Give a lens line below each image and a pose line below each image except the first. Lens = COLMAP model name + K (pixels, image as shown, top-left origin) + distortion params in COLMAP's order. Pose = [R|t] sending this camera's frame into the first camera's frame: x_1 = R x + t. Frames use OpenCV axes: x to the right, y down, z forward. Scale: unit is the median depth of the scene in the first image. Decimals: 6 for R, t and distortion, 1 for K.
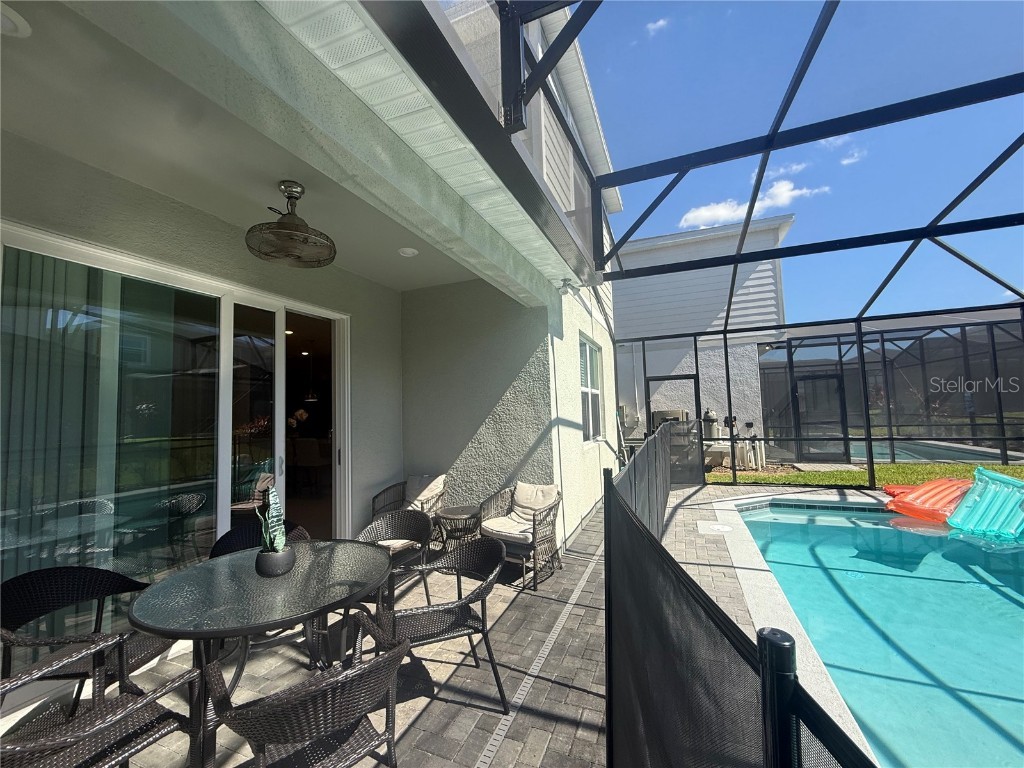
lens RADIAL K [[408.5, 0, 510.0], [0, 408.5, 381.4], [0, 0, 1]] dist [0.000803, -0.000075]
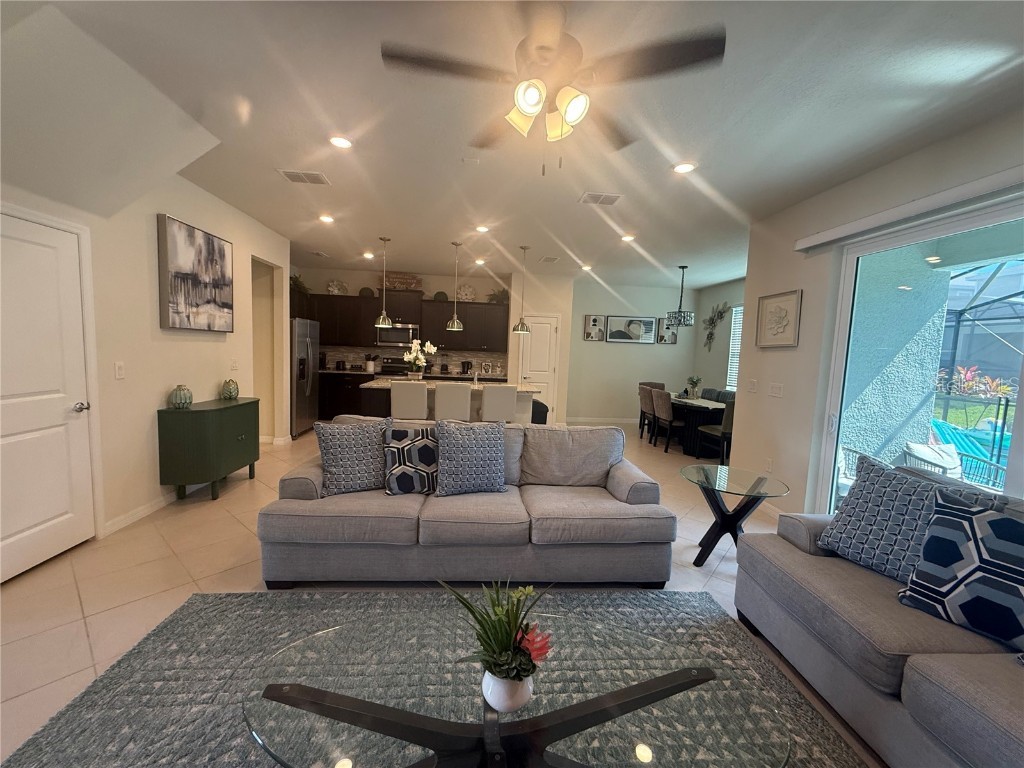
lens RADIAL K [[408.5, 0, 508.5], [0, 408.5, 384.2], [0, 0, 1]] dist [0.000803, -0.000075]
pose [[0.889328, 0.029458, 0.456320, -1.170975], [-0.101744, 0.985654, 0.134661, 0.055815], [-0.445807, -0.166186, 0.879567, 0.487554]]
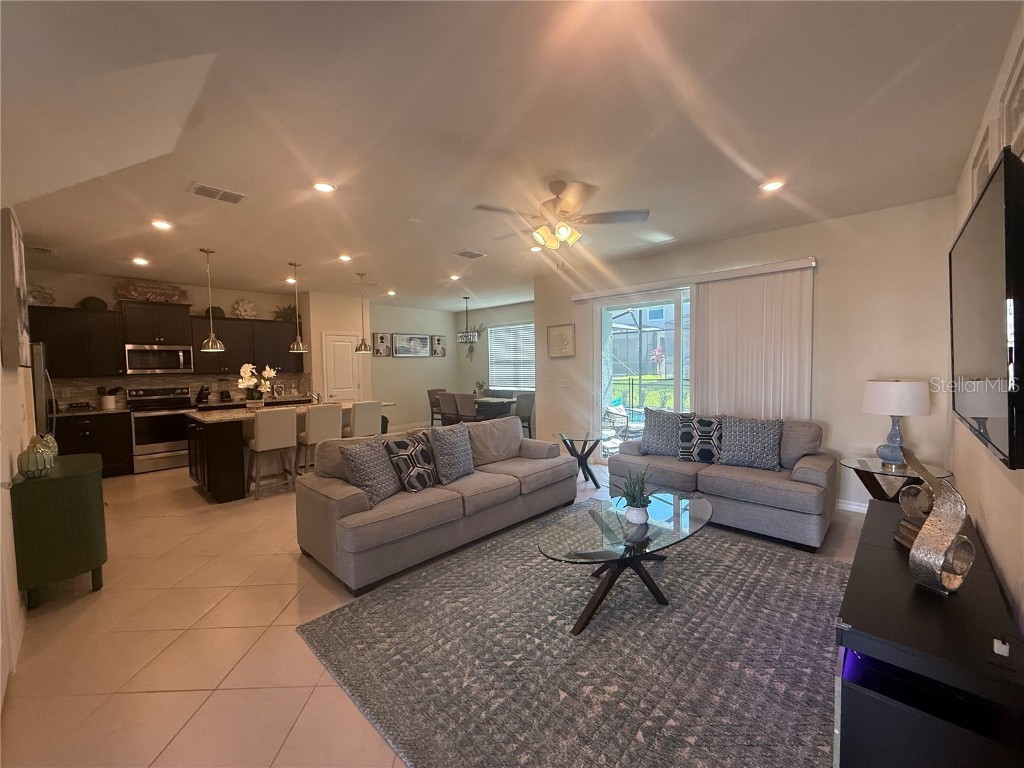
lens RADIAL K [[408.5, 0, 506.4], [0, 408.5, 388.3], [0, 0, 1]] dist [0.000803, -0.000075]
pose [[0.367819, -0.028549, 0.929459, -1.623305], [-0.063089, 0.996459, 0.055573, 0.076939], [-0.927755, -0.079080, 0.364716, 0.650537]]
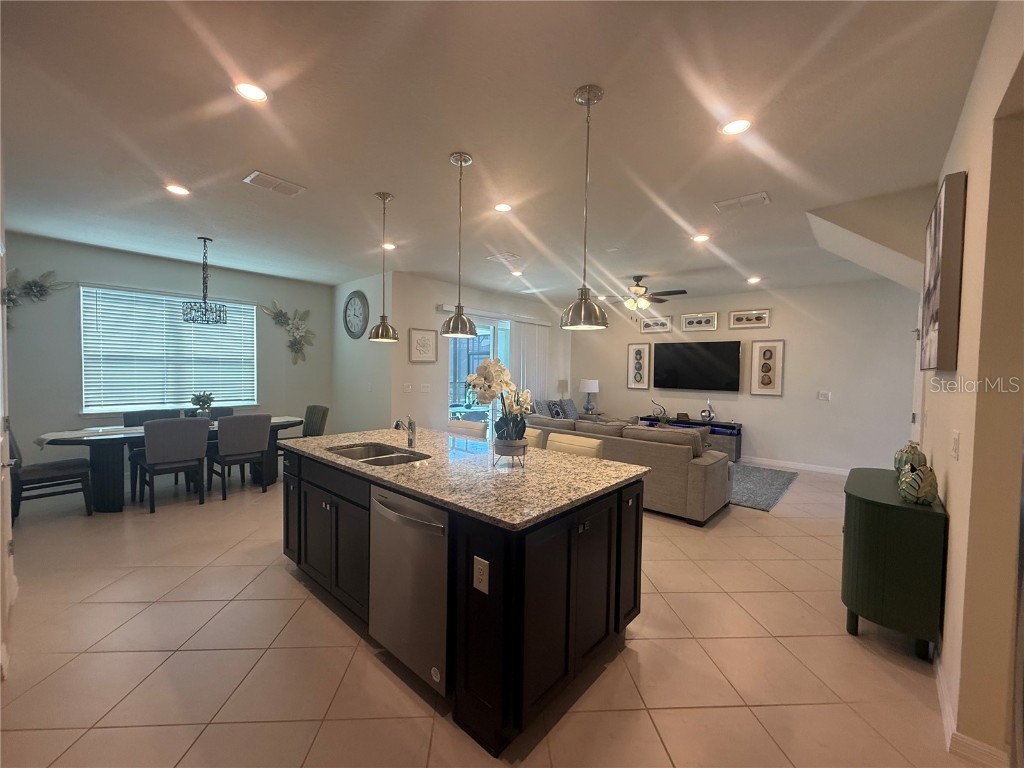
lens RADIAL K [[408.5, 0, 510.1], [0, 408.5, 381.7], [0, 0, 1]] dist [0.000803, -0.000075]
pose [[-0.939809, 0.001770, 0.341696, -1.043448], [-0.013953, 0.998954, -0.043551, 0.155060], [-0.341415, -0.045697, -0.938801, 2.091420]]
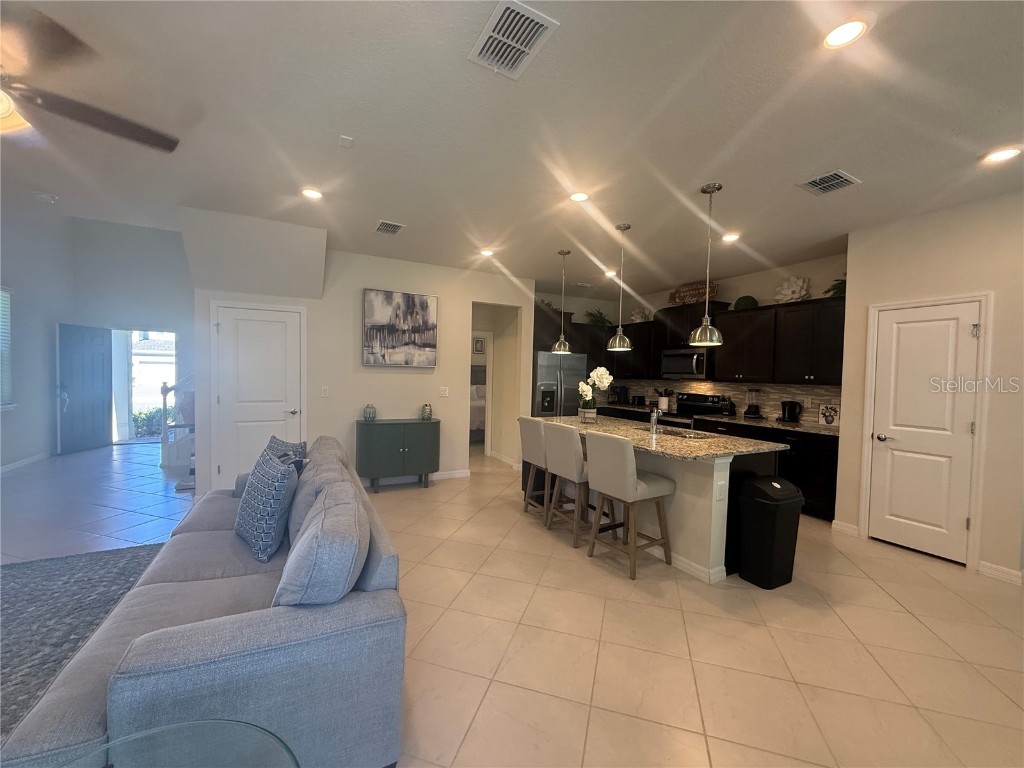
lens RADIAL K [[408.5, 0, 509.6], [0, 408.5, 384.1], [0, 0, 1]] dist [0.000803, -0.000075]
pose [[0.760499, 0.065835, -0.645993, -0.422254], [0.001612, 0.994653, 0.103265, 0.059004], [0.649337, -0.079574, 0.756327, 0.850657]]
